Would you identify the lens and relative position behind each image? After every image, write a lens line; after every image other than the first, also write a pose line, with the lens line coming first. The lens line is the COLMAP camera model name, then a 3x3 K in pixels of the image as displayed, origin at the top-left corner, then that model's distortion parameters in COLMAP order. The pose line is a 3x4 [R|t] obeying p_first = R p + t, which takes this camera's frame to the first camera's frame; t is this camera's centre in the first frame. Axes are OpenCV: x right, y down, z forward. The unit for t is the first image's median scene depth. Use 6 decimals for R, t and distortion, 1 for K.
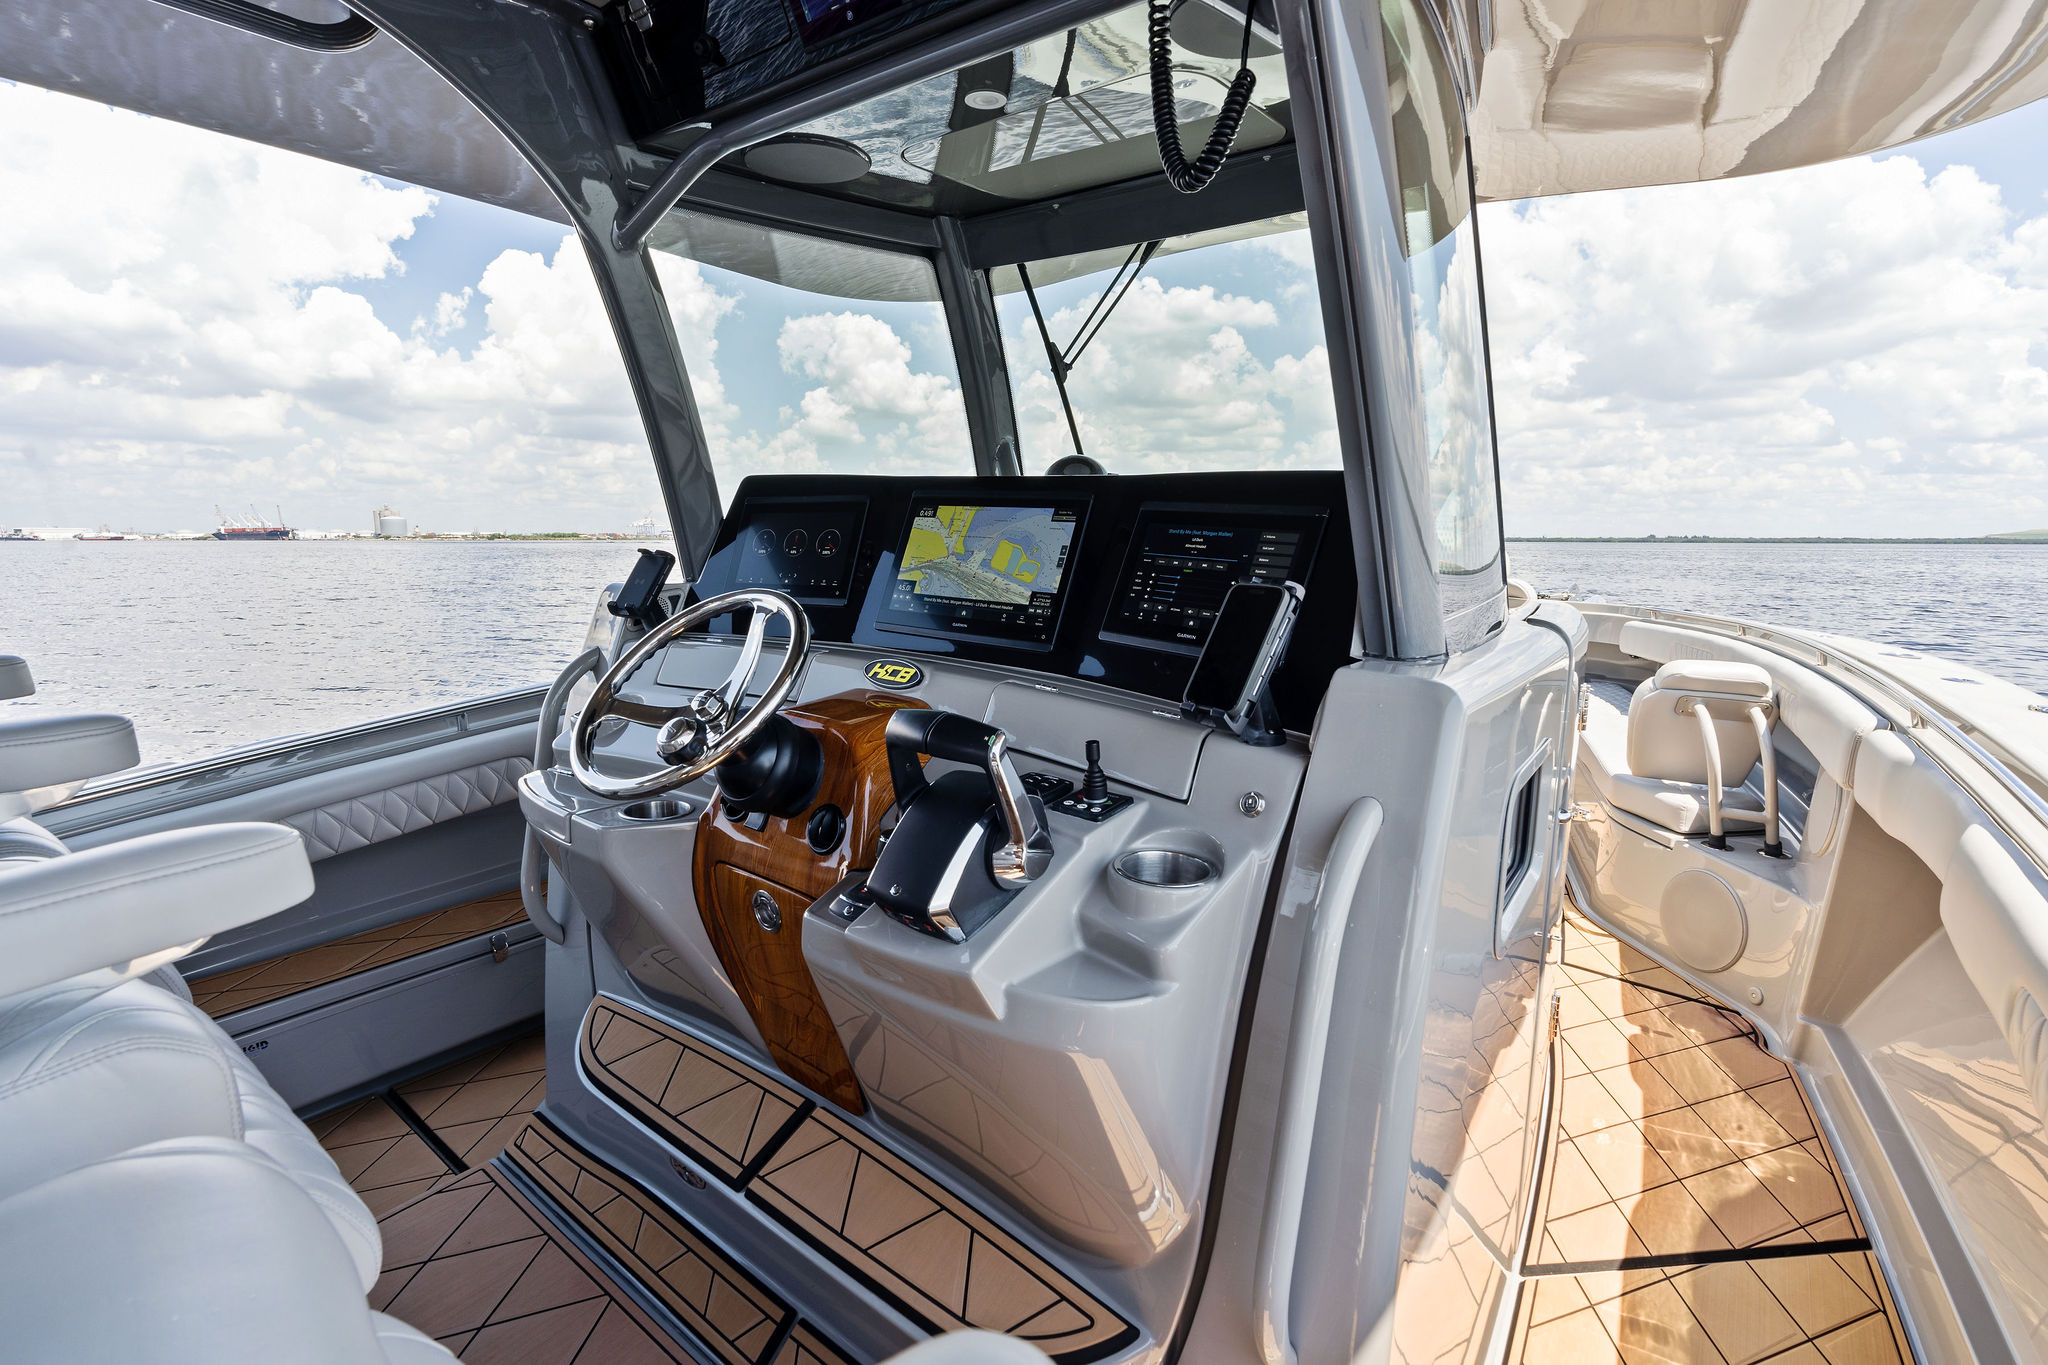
lens RADIAL K [[940.9, 0, 1015.2], [0, 940.9, 691.9], [0, 0, 1]] dist [0.001331, 0.001013]
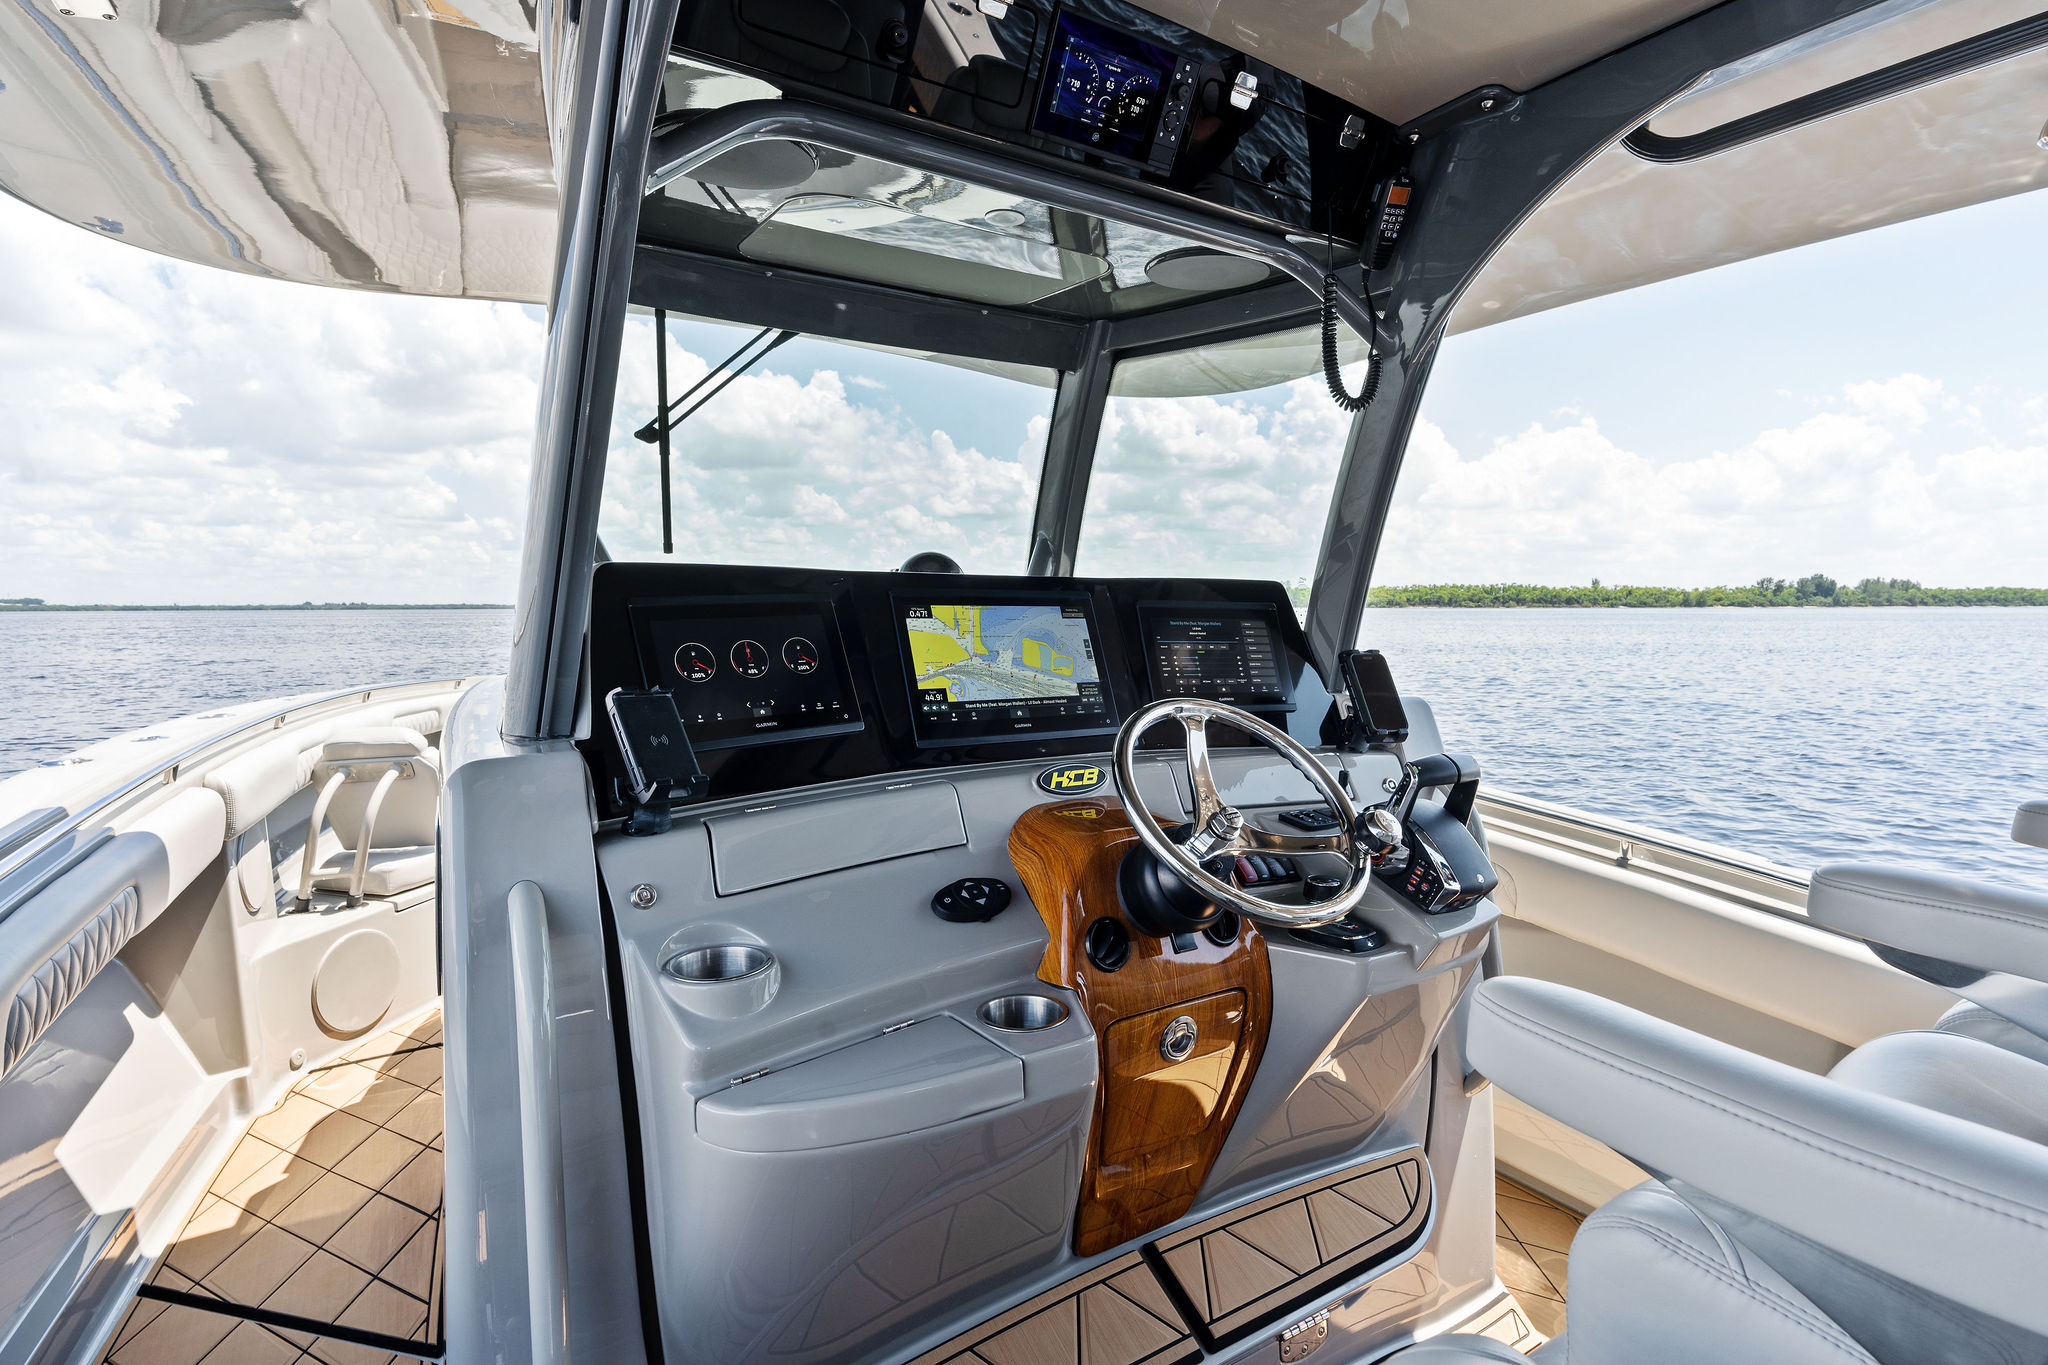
lens RADIAL K [[975.4, 0, 1019.6], [0, 975.4, 690.3], [0, 0, 1]] dist [-0.024879, 0.063120]
pose [[0.336920, -0.103849, 0.935789, -0.804534], [0.172567, 0.983873, 0.047055, -0.123895], [-0.925584, 0.145633, 0.349407, 0.509866]]
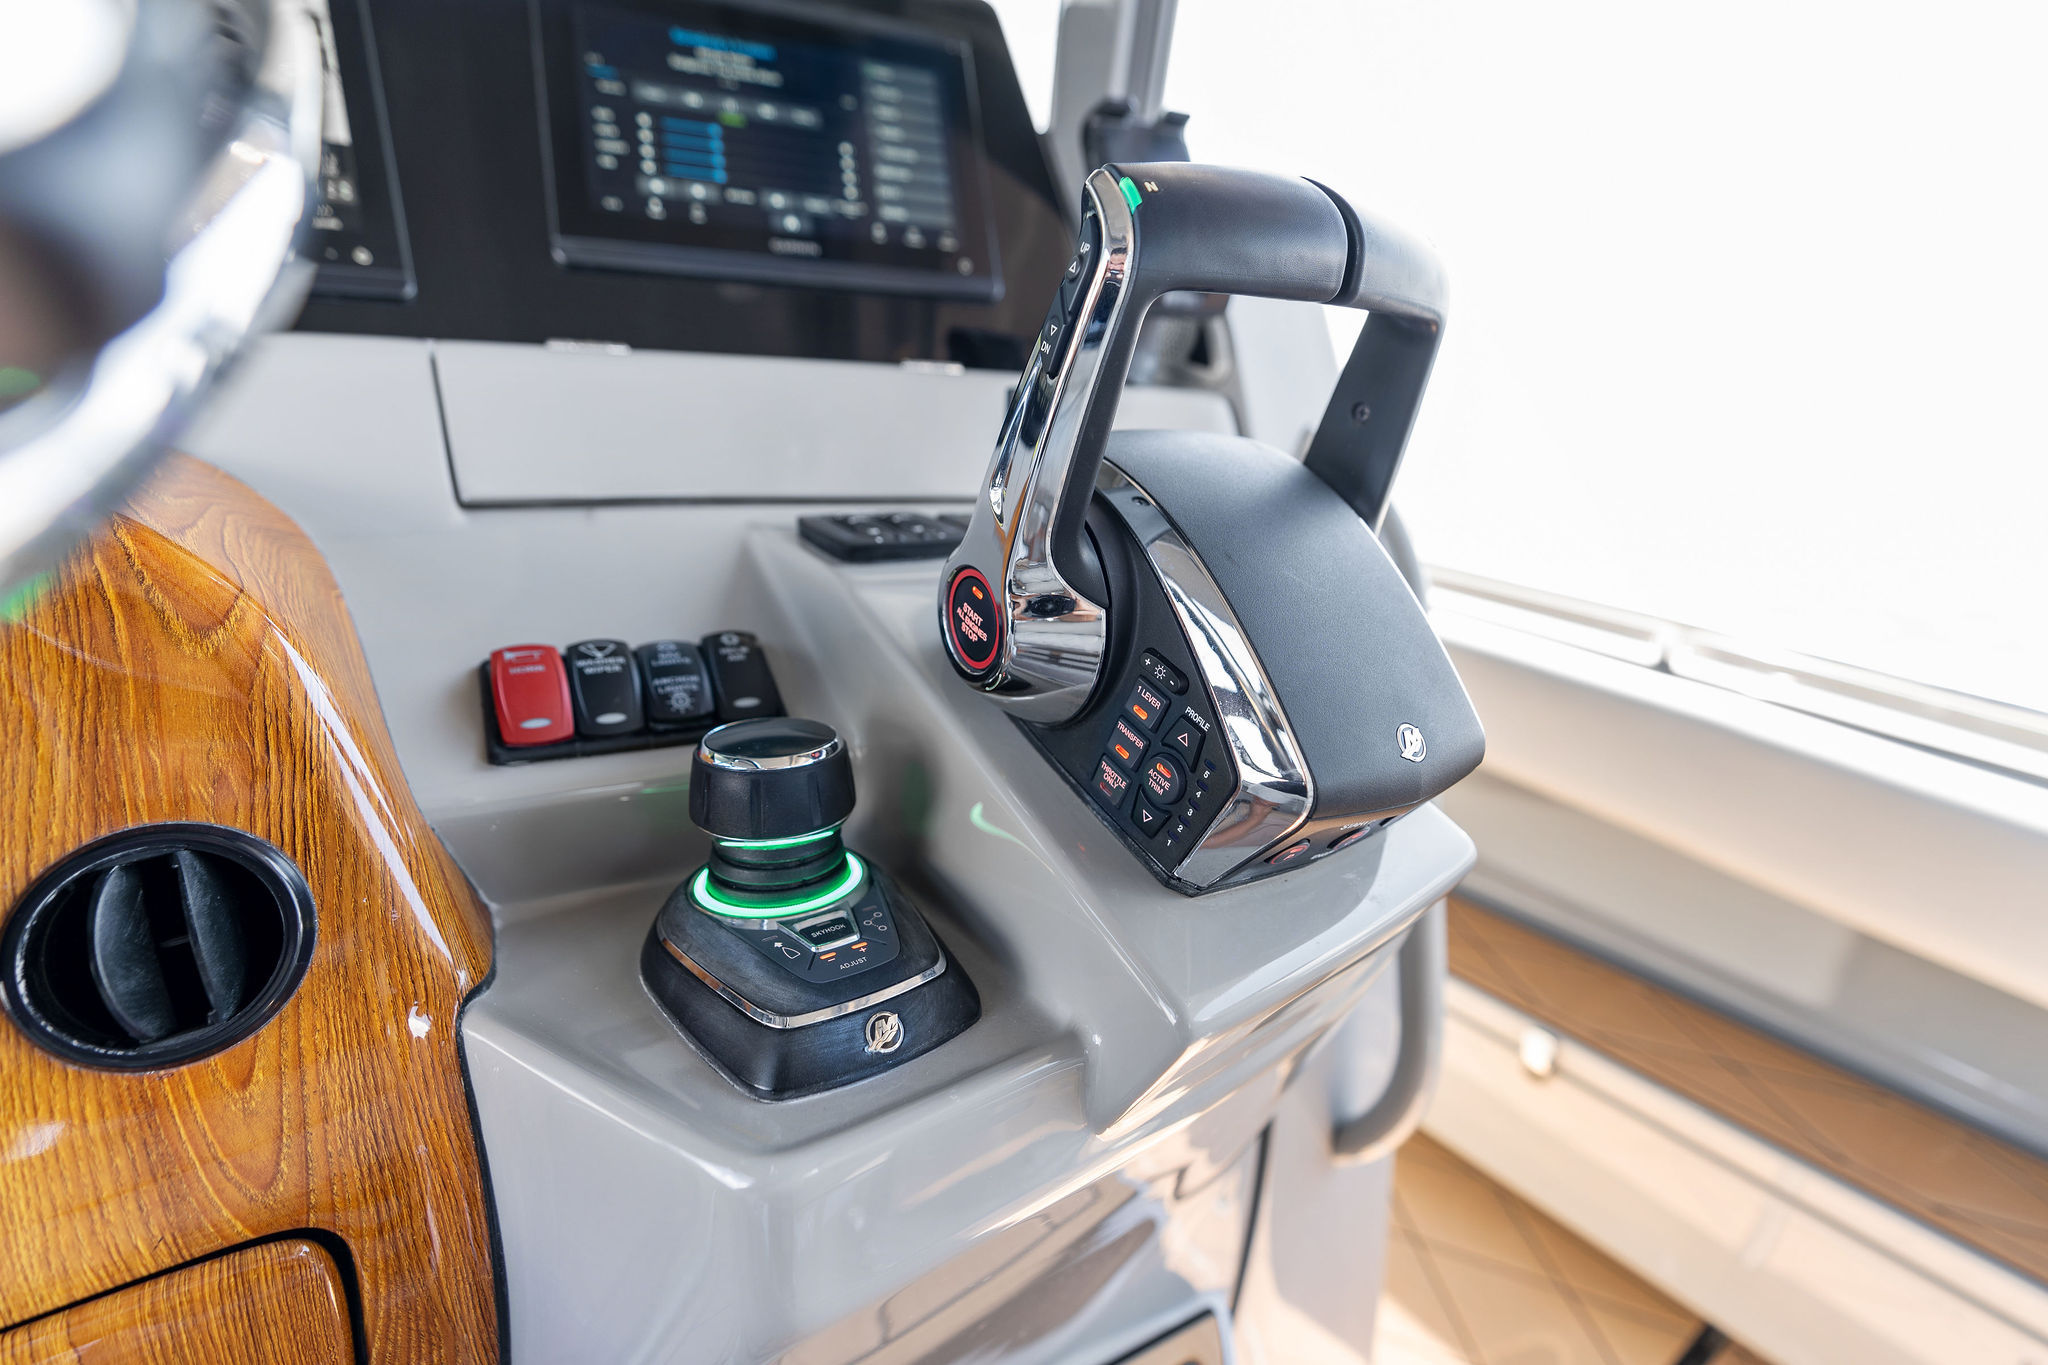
lens RADIAL K [[937.0, 0, 1026.4], [0, 937.0, 683.5], [0, 0, 1]] dist [-0.001104, 0.000480]
pose [[0.300842, -0.281561, 0.911163, -0.207545], [0.163498, 0.956506, 0.241589, 0.043031], [-0.939554, 0.076293, 0.333792, 0.473032]]
